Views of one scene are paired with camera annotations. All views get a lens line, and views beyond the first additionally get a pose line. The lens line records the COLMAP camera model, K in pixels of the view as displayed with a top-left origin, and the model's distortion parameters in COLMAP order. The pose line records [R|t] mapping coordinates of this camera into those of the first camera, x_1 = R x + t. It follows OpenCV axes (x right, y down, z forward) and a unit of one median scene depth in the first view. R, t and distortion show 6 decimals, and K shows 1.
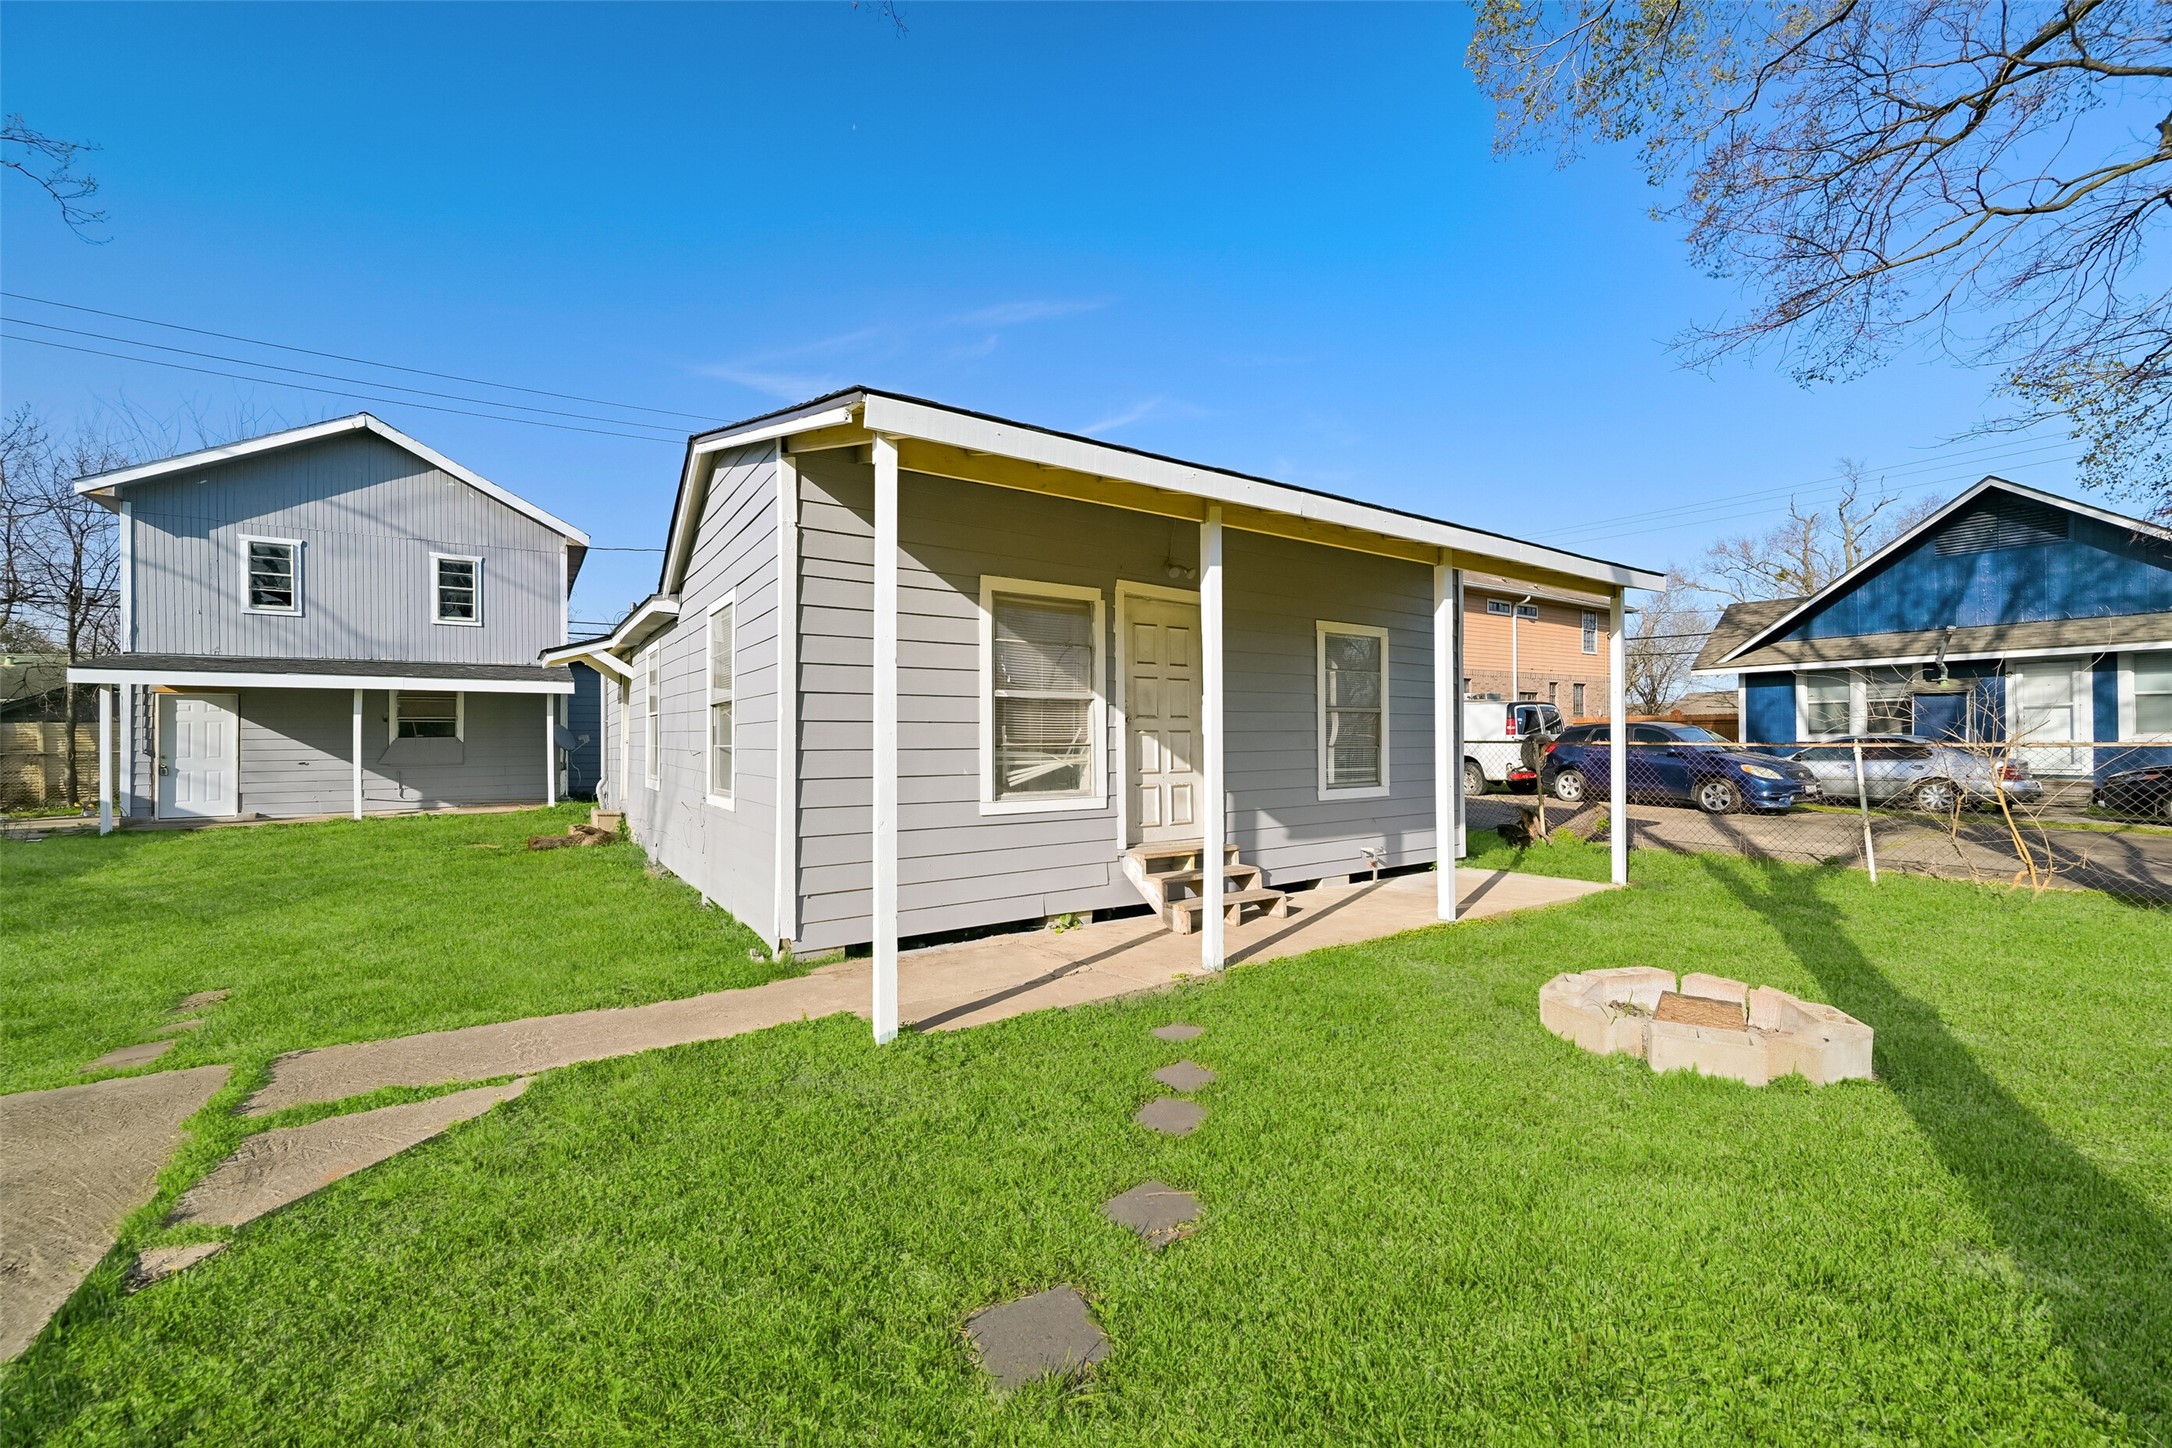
lens RADIAL K [[849.0, 0, 1075.8], [0, 849.0, 728.1], [0, 0, 1]] dist [-0.000510, -0.000060]
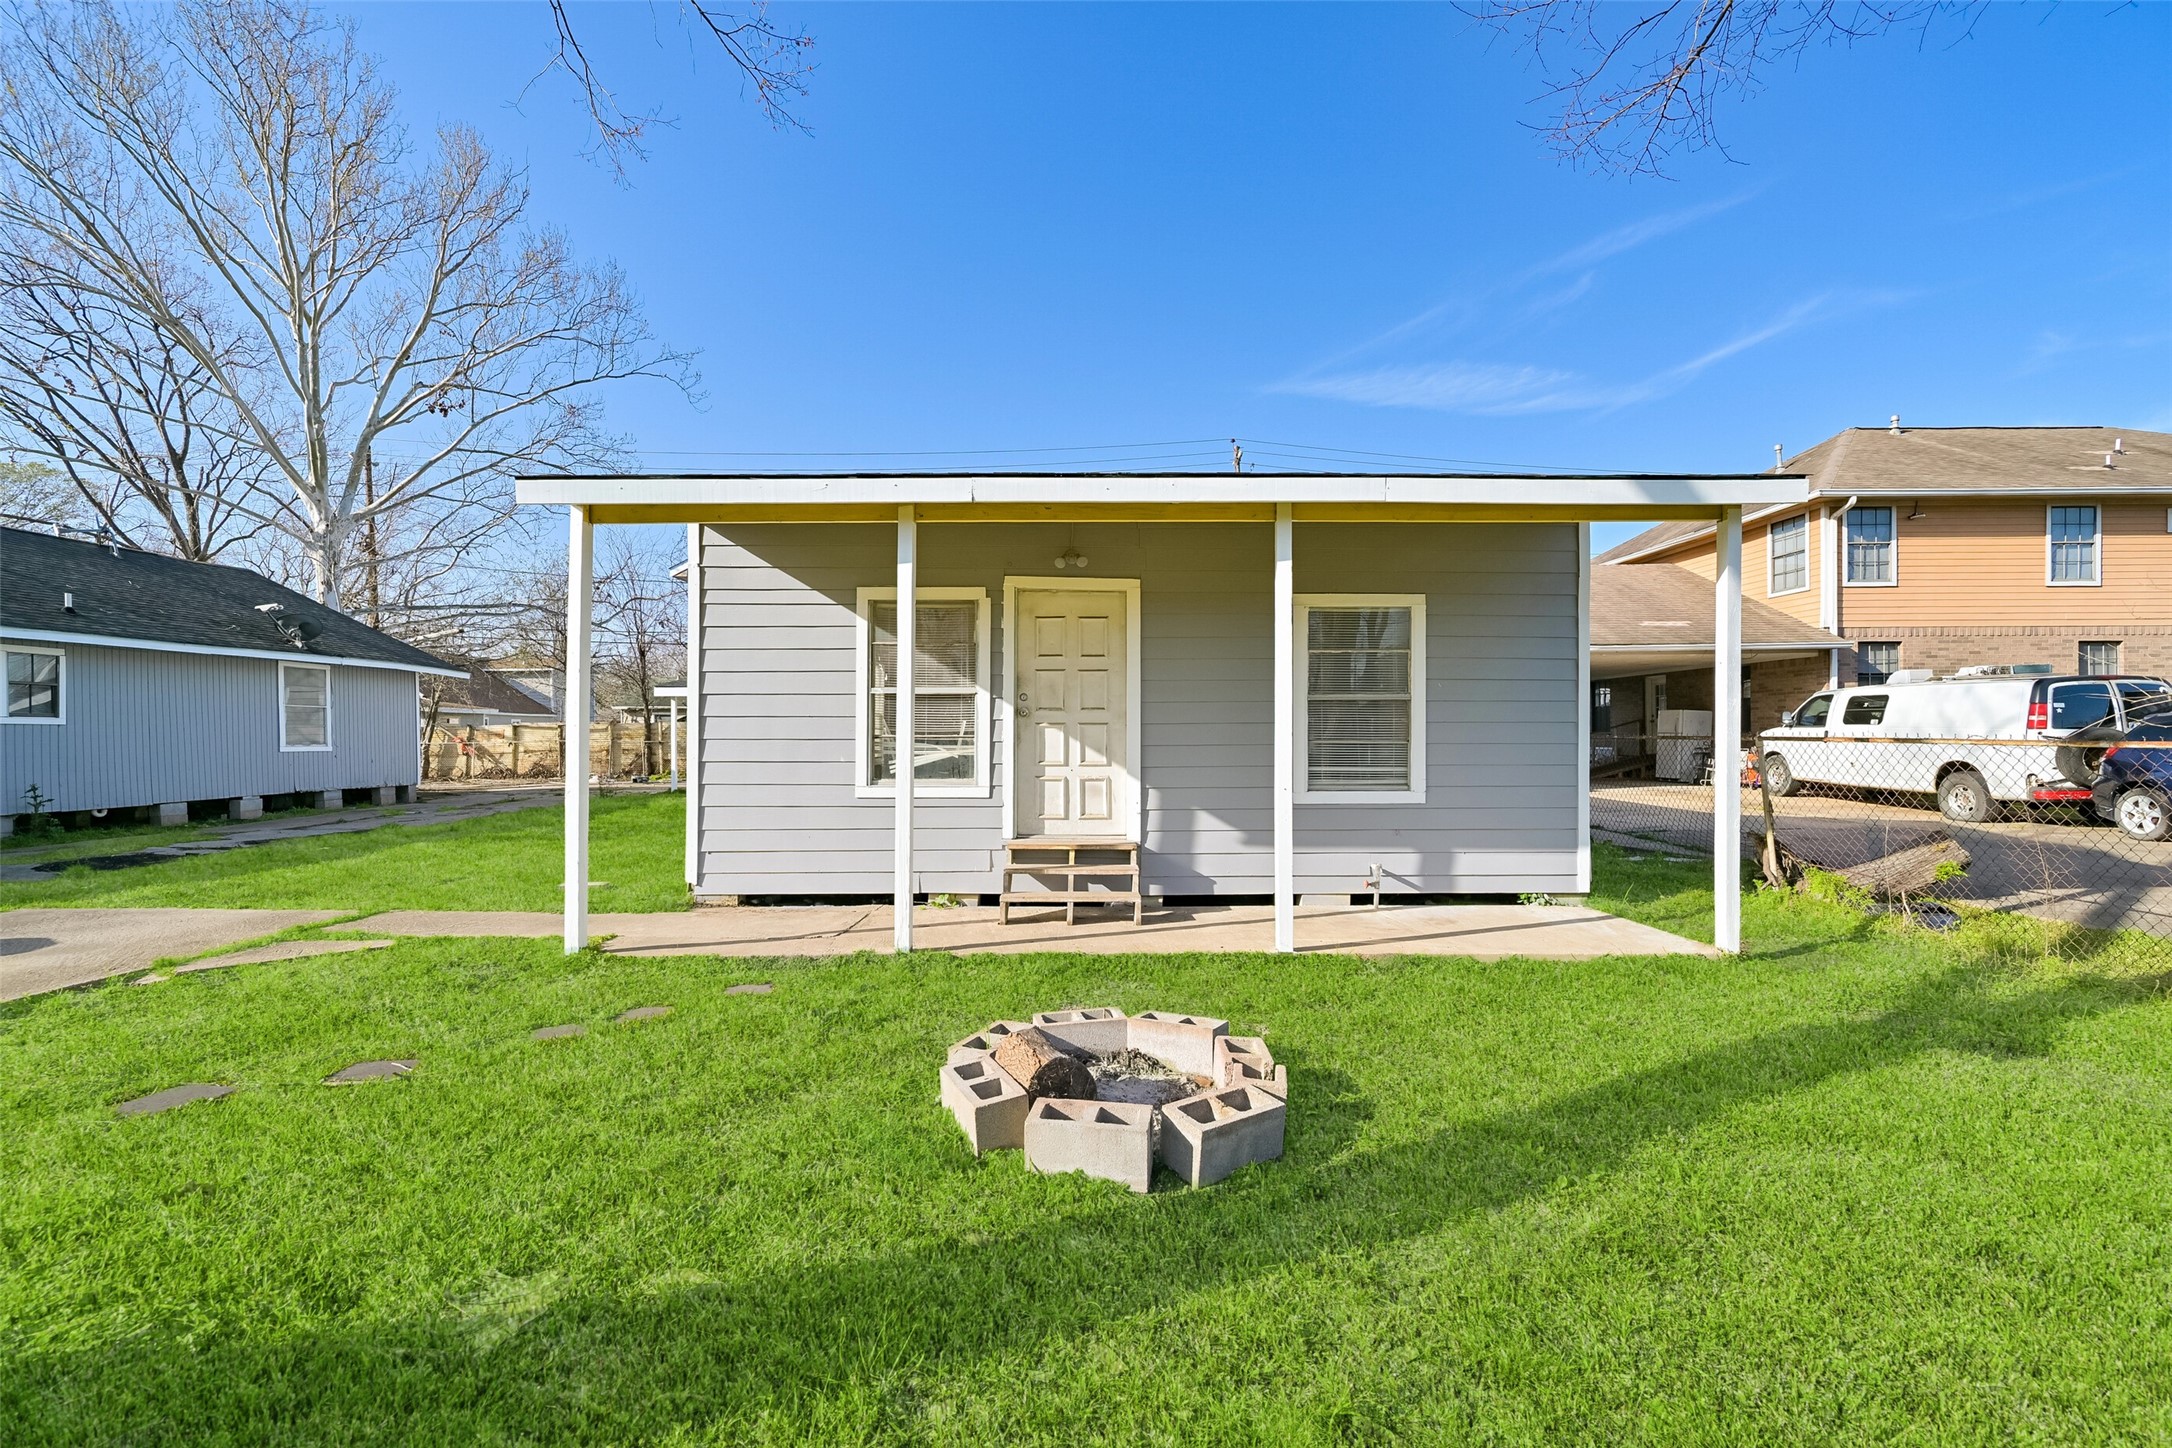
lens RADIAL K [[849.0, 0, 1062.4], [0, 849.0, 722.6], [0, 0, 1]] dist [-0.000510, -0.000060]
pose [[0.833886, -0.004029, -0.551922, 0.640890], [0.003625, 0.999992, -0.001822, 0.004236], [0.551925, -0.000481, 0.833893, 0.168867]]
